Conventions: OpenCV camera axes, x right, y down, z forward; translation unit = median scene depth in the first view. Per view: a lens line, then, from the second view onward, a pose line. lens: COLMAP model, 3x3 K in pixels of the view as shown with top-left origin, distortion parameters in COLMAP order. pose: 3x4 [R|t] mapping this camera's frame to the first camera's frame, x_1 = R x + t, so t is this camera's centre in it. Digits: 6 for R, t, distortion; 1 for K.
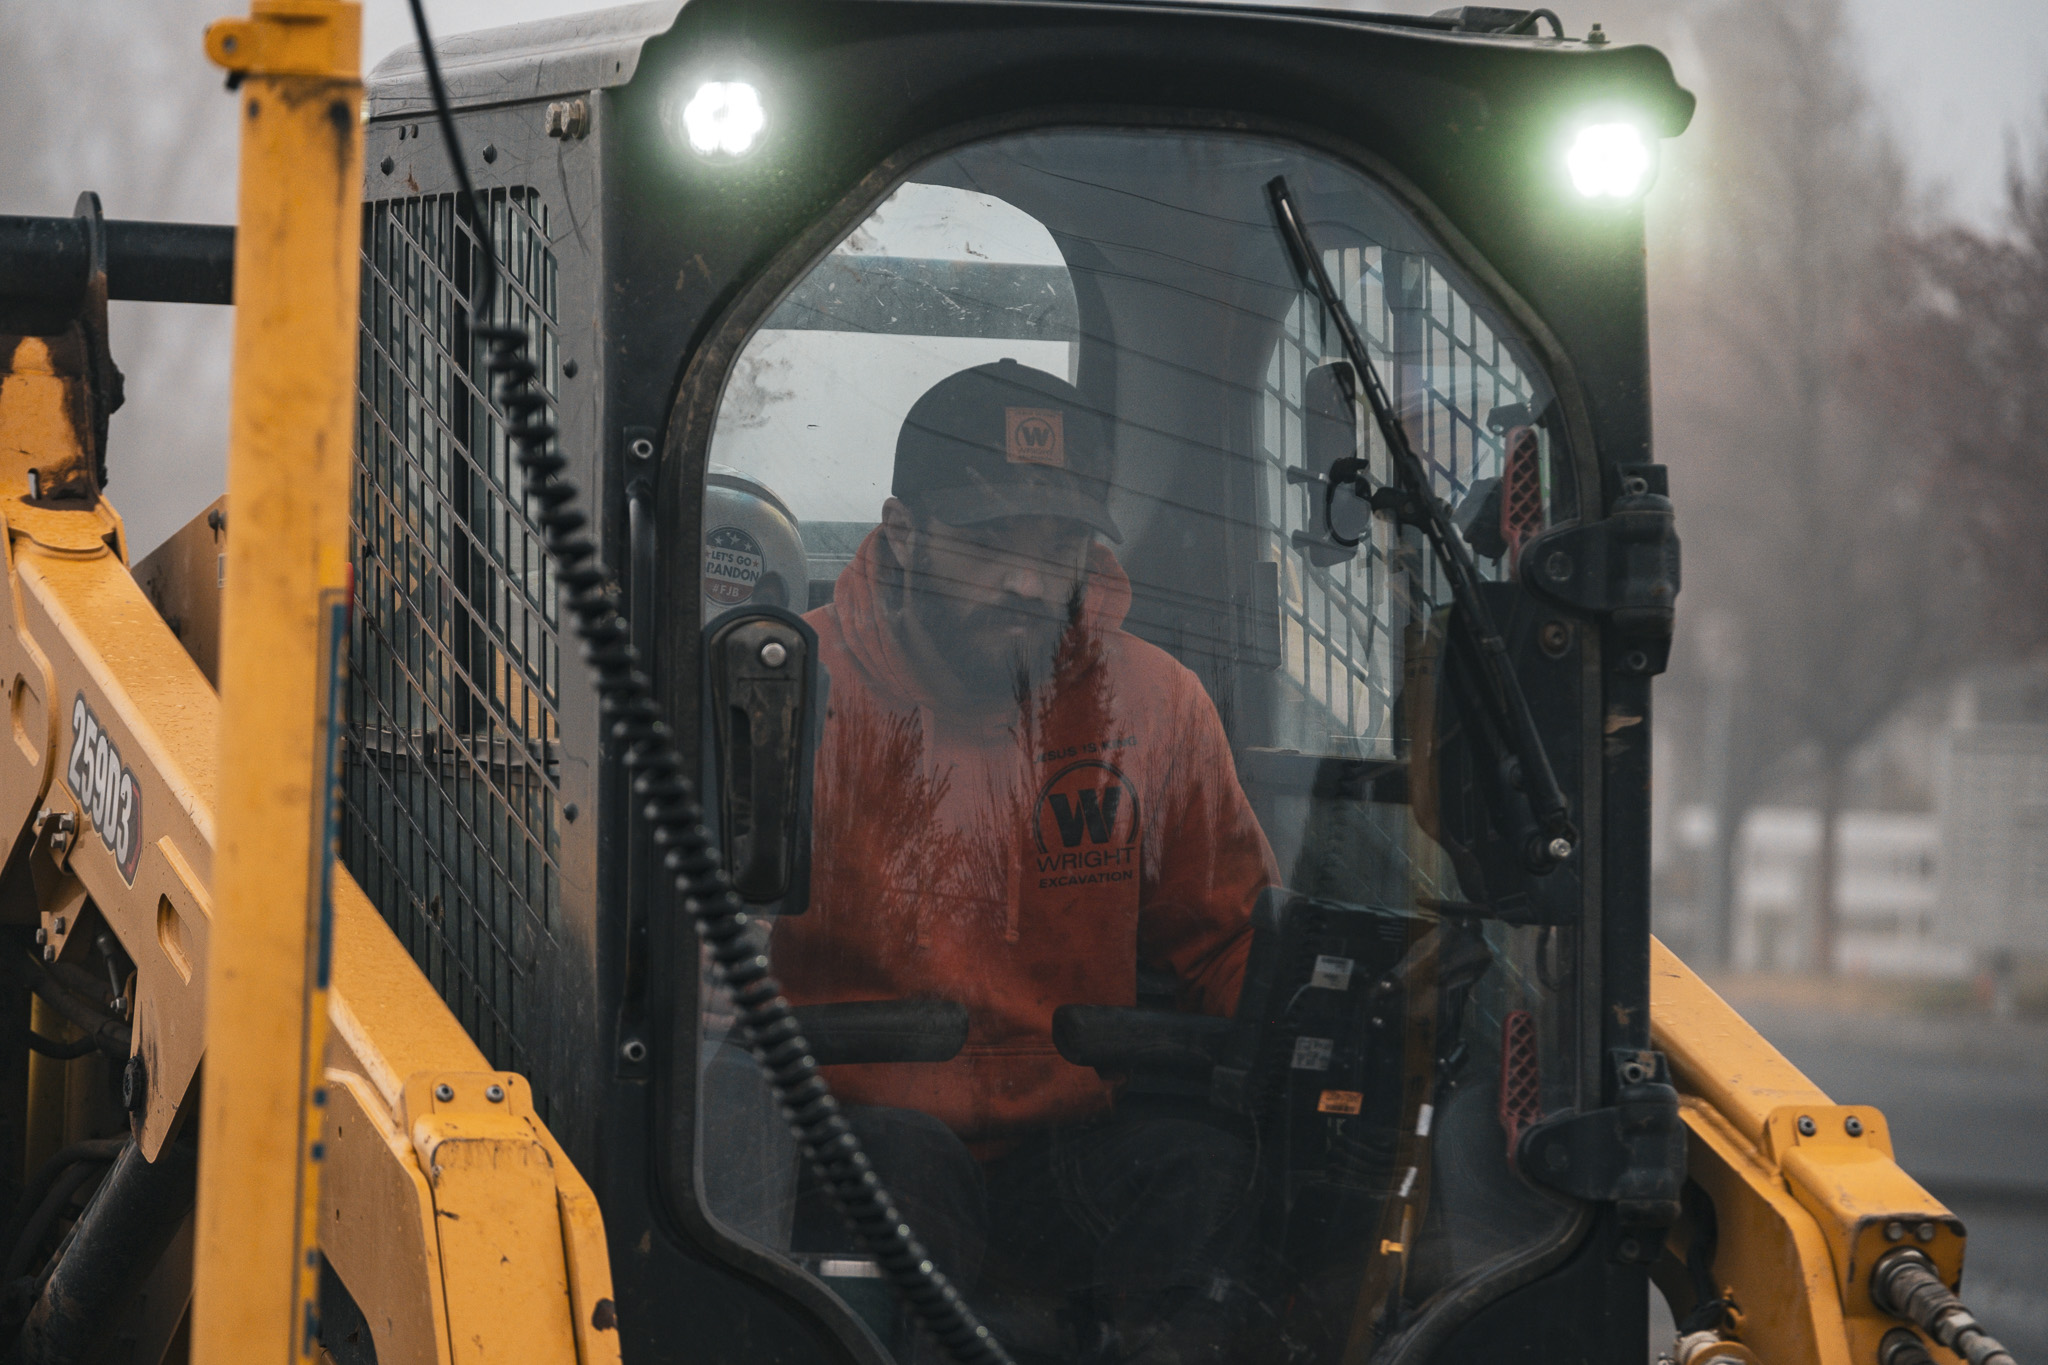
lens RADIAL K [[11016.0, 0, 1024.5], [0, 11016.0, 682.5], [0, 0, 1]] dist [0.294115, 0.000000]
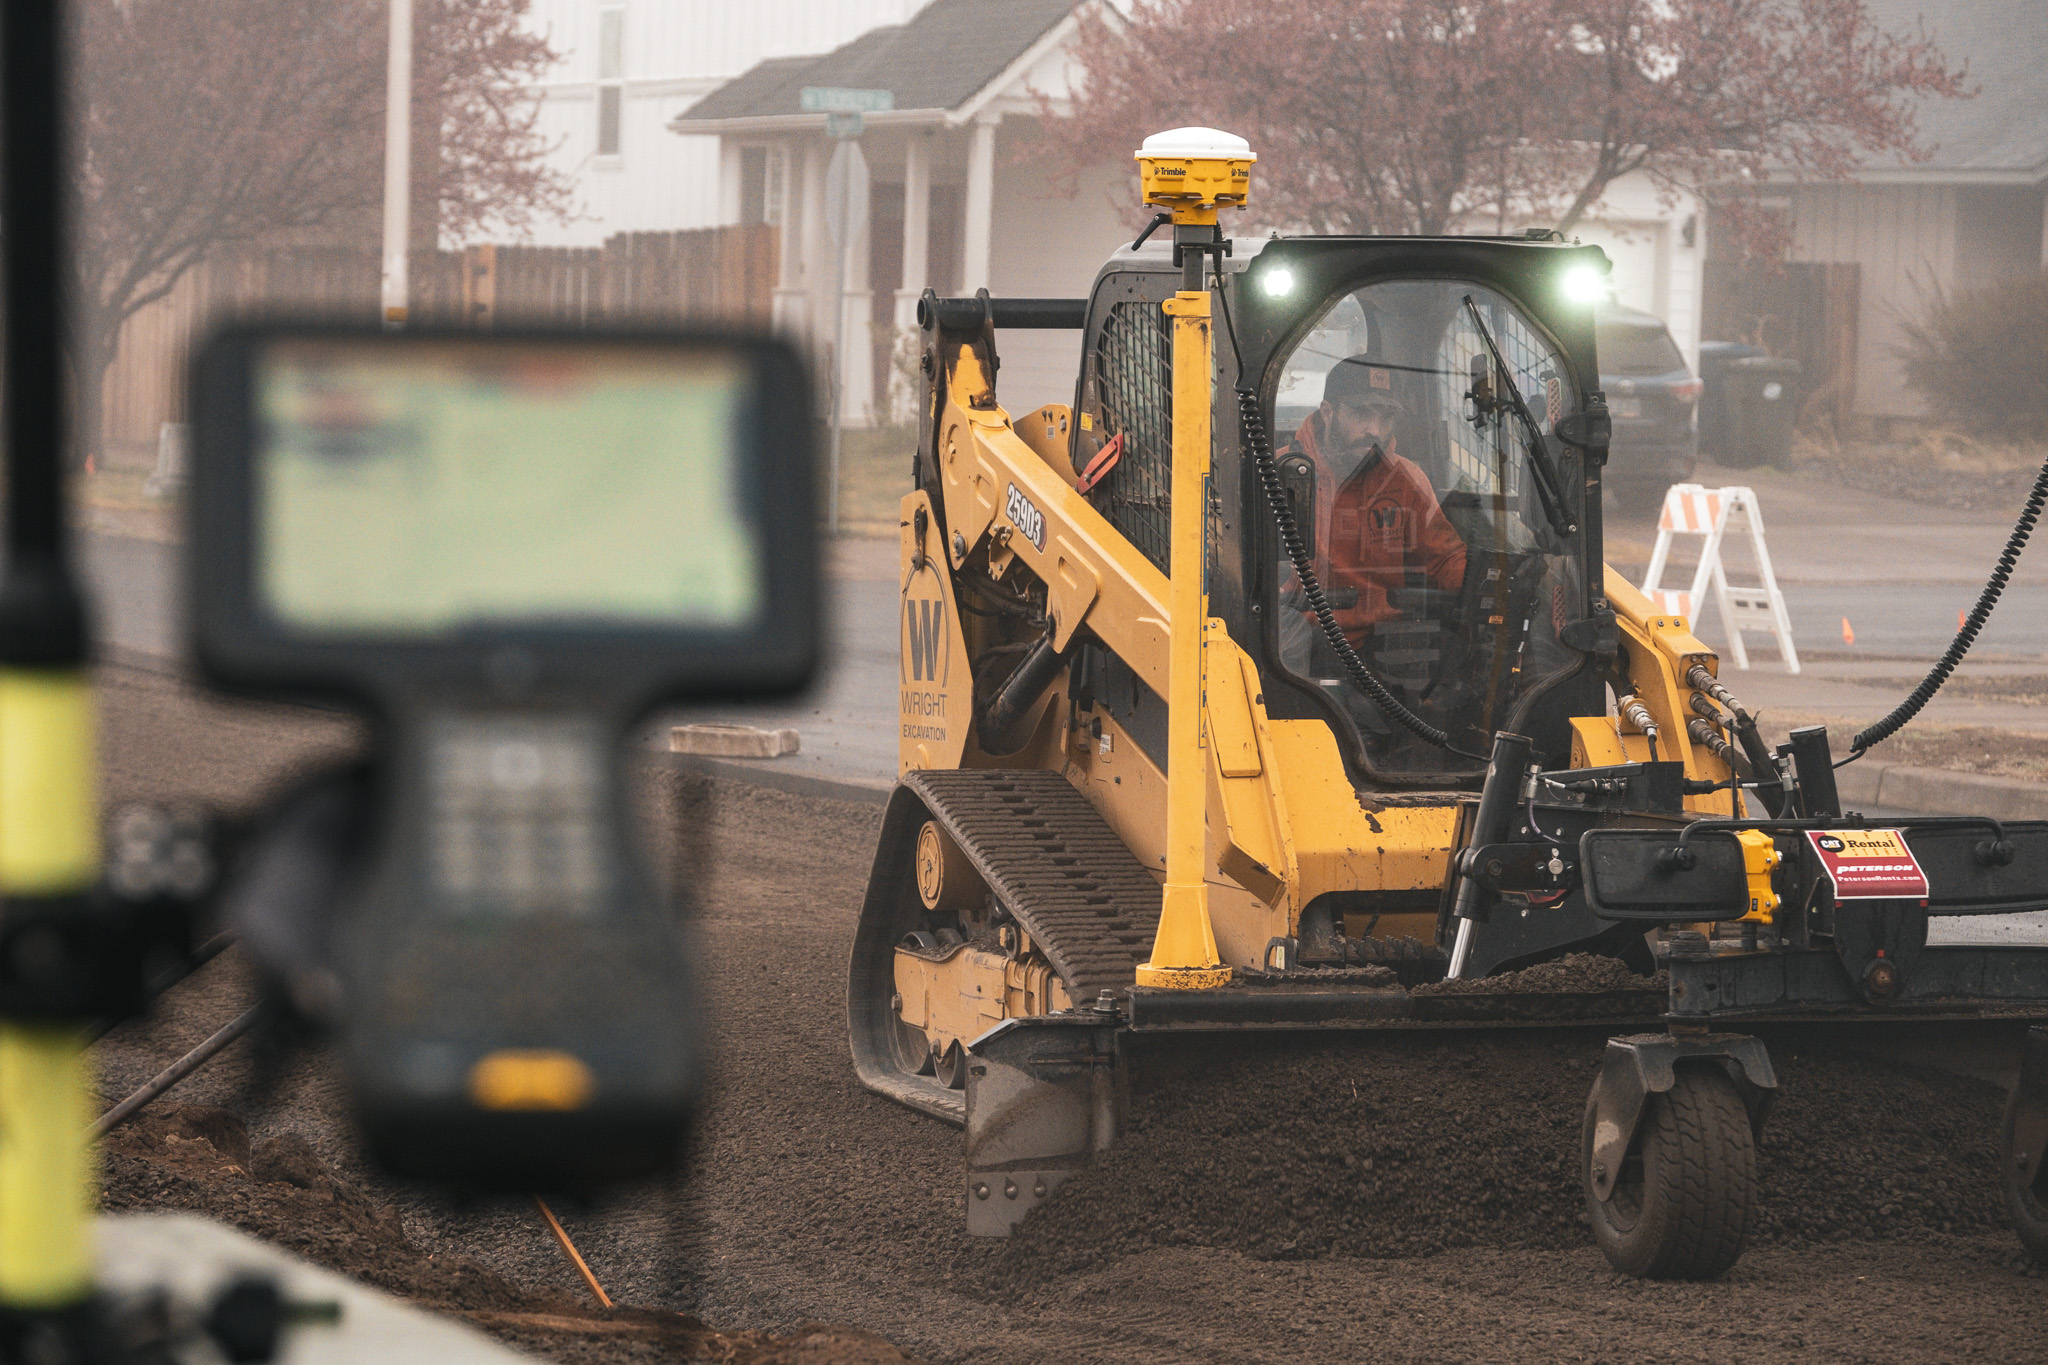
lens RADIAL K [[7406.8, 0, 1023.4], [0, 7406.8, 682.1], [0, 0, 1]] dist [-0.016693, 0.000000]
pose [[0.999483, -0.028525, 0.014839, -0.121868], [0.027804, 0.998521, 0.046724, -0.038387], [-0.016150, -0.046287, 0.998798, -0.903899]]
